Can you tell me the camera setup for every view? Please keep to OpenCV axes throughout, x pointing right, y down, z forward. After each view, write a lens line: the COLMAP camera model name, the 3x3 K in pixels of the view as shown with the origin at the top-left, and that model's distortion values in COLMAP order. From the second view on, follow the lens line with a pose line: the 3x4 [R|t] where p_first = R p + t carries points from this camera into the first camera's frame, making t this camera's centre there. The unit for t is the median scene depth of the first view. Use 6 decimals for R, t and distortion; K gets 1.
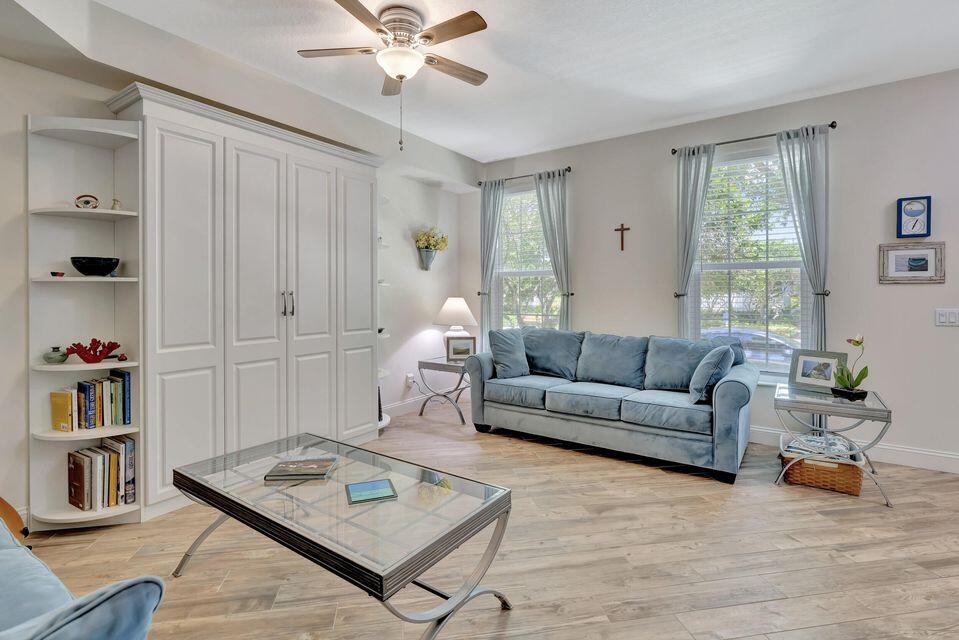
lens RADIAL K [[460.2, 0, 471.1], [0, 460.2, 299.0], [0, 0, 1]] dist [-0.001791, -0.000443]
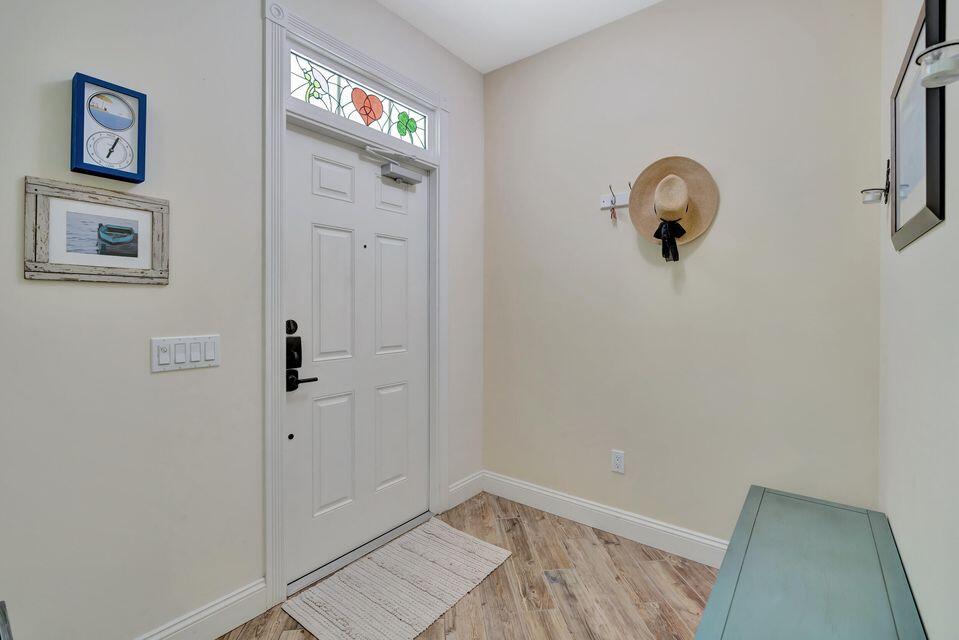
lens RADIAL K [[433.0, 0, 483.4], [0, 433.0, 302.8], [0, 0, 1]] dist [-0.004325, -0.000464]
pose [[0.039969, 0.009627, 0.999155, 0.575886], [0.006220, 0.999932, -0.009883, -0.008553], [-0.999182, 0.006609, 0.039907, 0.636665]]
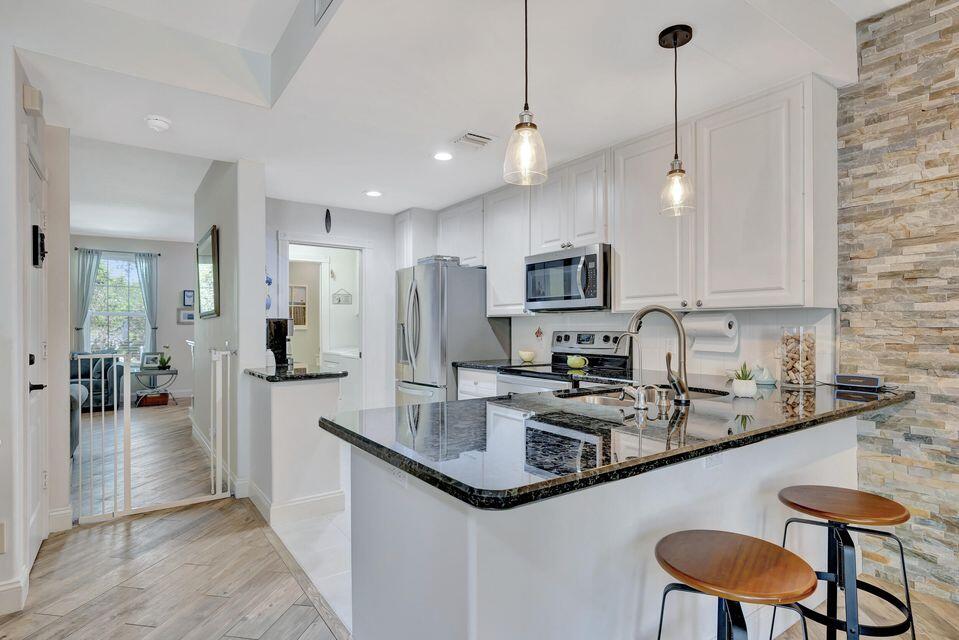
lens RADIAL K [[499.6, 0, 481.8], [0, 499.6, 327.3], [0, 0, 1]] dist [-0.003349, 0.000426]
pose [[0.338099, 0.004119, 0.941101, -1.085164], [0.006041, 0.999960, -0.006547, 0.010835], [-0.941091, 0.007899, 0.338061, -1.456652]]
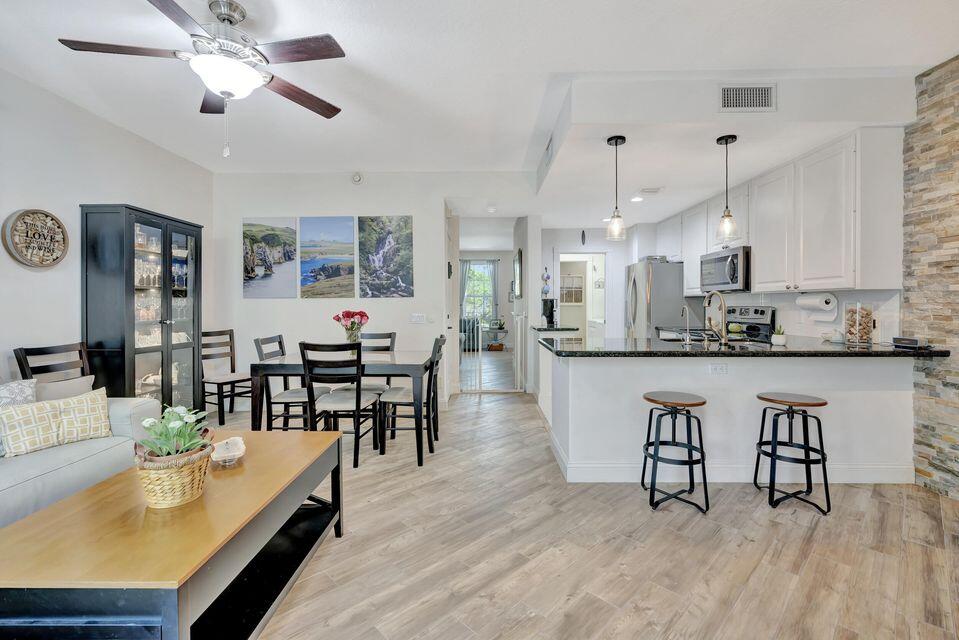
lens RADIAL K [[428.0, 0, 482.6], [0, 428.0, 309.4], [0, 0, 1]] dist [-0.002857, 0.000263]
pose [[0.825121, -0.001503, 0.564955, -1.431989], [0.000745, 0.999998, 0.001573, 0.021061], [-0.564956, -0.000877, 0.825120, -1.997962]]
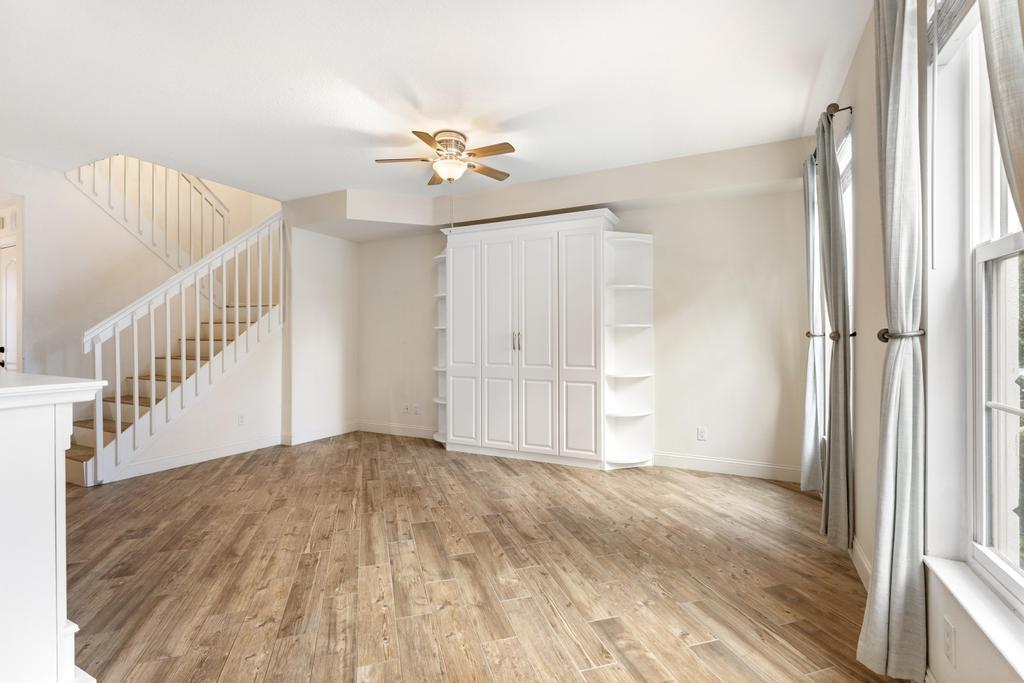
lens RADIAL K [[457.2, 0, 515.5], [0, 457.2, 338.0], [0, 0, 1]] dist [0.000925, 0.000090]
pose [[0.145520, 0.004344, -0.989346, 1.020374], [-0.010063, 0.999945, 0.002910, -0.004417], [0.989304, 0.009532, 0.145556, 0.798864]]
